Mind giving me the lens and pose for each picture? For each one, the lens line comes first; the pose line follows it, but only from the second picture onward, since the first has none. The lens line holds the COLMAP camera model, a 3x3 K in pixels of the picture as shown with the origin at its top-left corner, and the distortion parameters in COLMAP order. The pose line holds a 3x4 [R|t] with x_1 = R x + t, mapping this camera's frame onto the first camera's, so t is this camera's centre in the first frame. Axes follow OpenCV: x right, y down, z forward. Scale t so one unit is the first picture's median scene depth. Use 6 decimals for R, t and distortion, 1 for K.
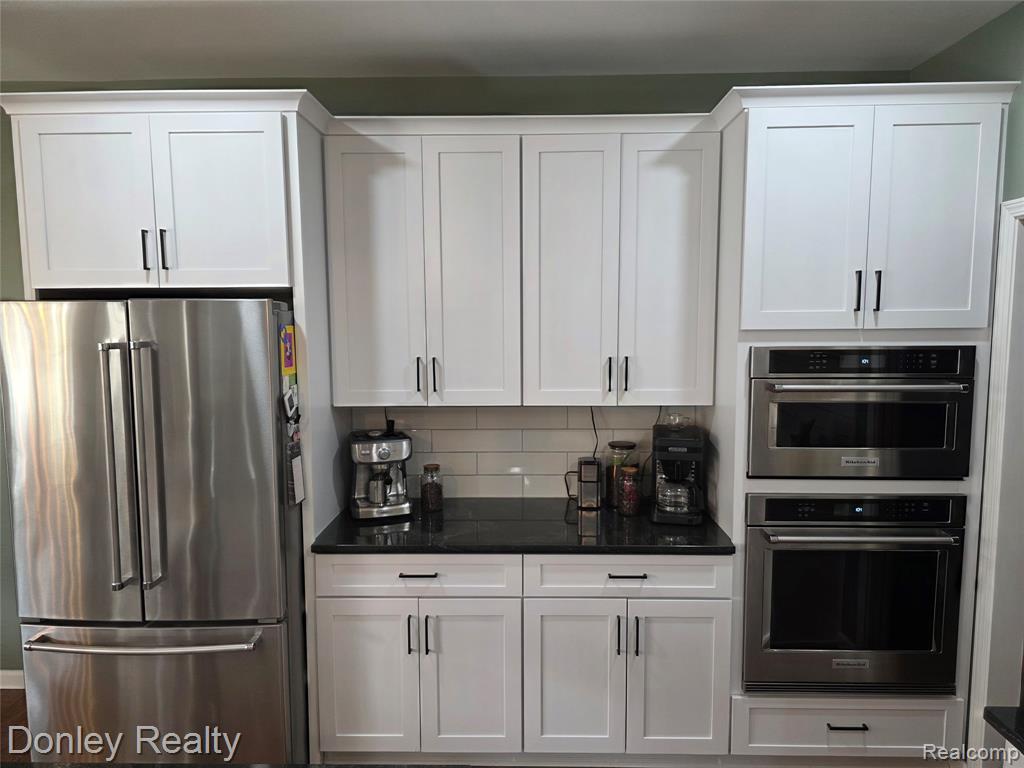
lens RADIAL K [[689.5, 0, 512.7], [0, 689.5, 385.6], [0, 0, 1]] dist [0.050709, -0.039647]
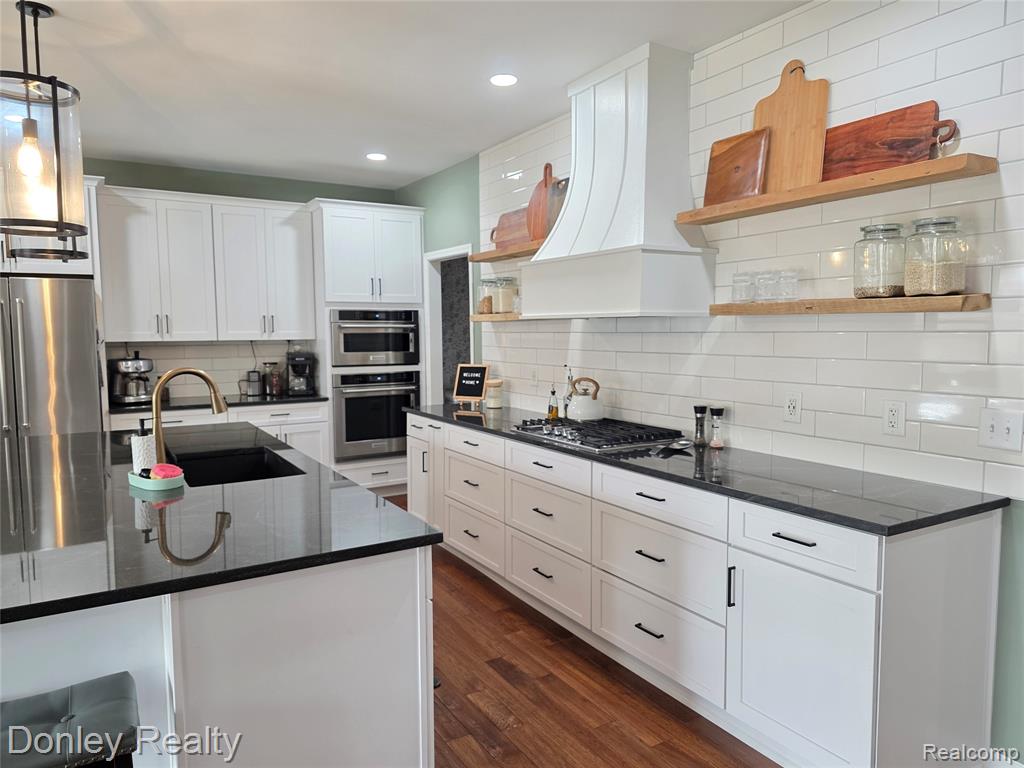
lens RADIAL K [[689.5, 0, 516.8], [0, 689.5, 384.6], [0, 0, 1]] dist [0.050709, -0.039647]
pose [[0.844191, -0.045498, 0.534108, -0.346030], [0.055403, 0.998461, -0.002514, 0.217782], [-0.533171, 0.031713, 0.845413, -1.173437]]
